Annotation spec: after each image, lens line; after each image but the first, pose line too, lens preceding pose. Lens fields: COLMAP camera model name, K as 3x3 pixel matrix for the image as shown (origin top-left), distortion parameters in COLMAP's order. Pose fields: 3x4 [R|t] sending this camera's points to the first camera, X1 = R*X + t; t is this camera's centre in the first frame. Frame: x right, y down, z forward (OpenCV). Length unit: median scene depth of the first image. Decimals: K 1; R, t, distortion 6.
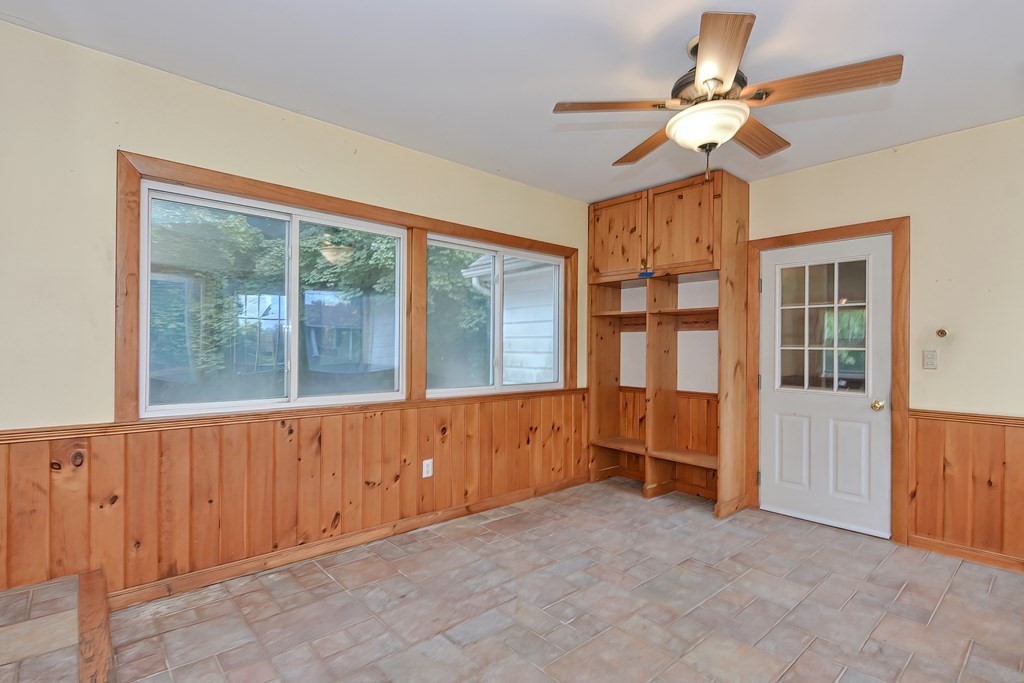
lens RADIAL K [[491.6, 0, 506.8], [0, 491.6, 342.9], [0, 0, 1]] dist [0.001536, -0.008928]
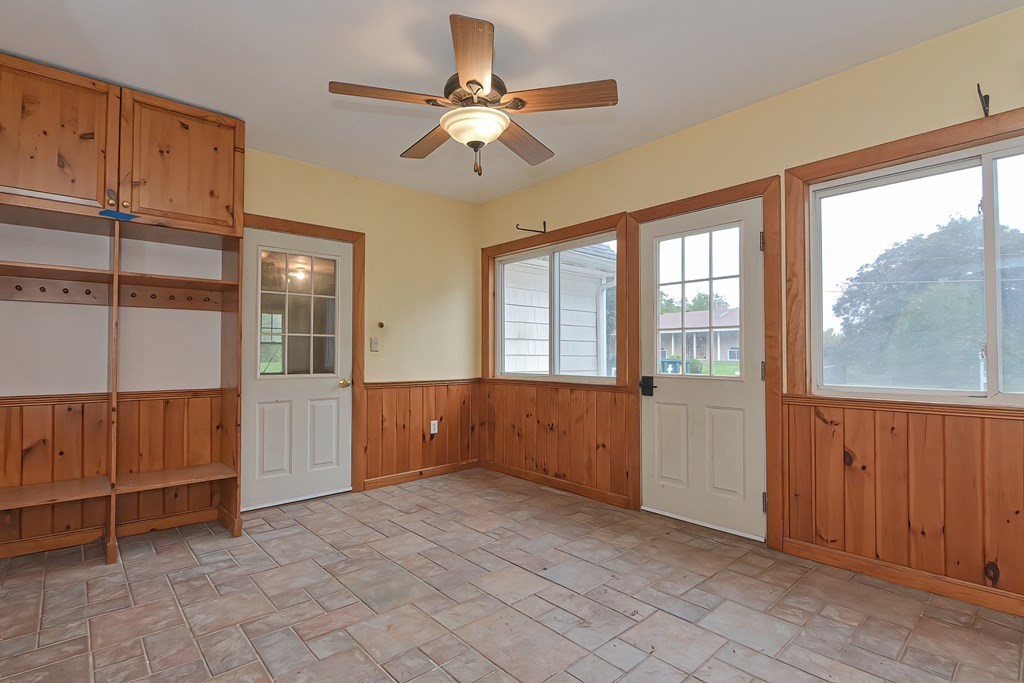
lens RADIAL K [[491.6, 0, 506.8], [0, 491.6, 342.9], [0, 0, 1]] dist [0.001536, -0.008928]
pose [[-0.009840, 0.014708, 0.999843, -0.493142], [-0.004913, 0.999879, -0.014757, 0.048877], [-0.999940, -0.005057, -0.009766, 0.664894]]
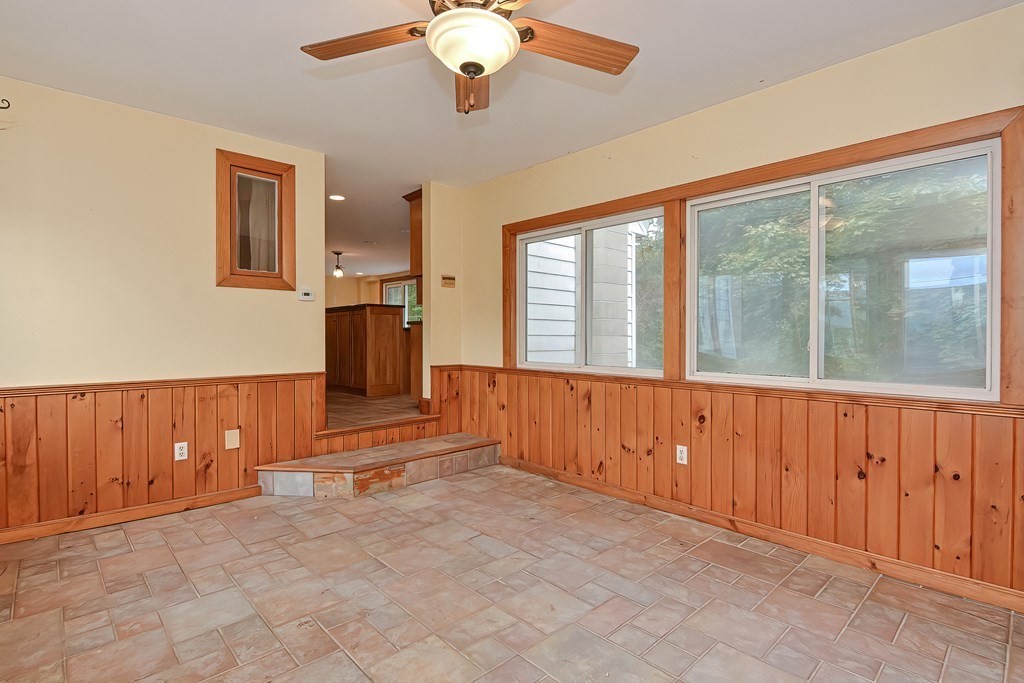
lens RADIAL K [[491.6, 0, 506.8], [0, 491.6, 342.9], [0, 0, 1]] dist [0.001536, -0.008928]
pose [[0.033270, 0.008600, -0.999409, 0.864173], [0.004120, 0.999953, 0.008741, 0.038334], [0.999438, -0.004409, 0.033233, 0.727568]]
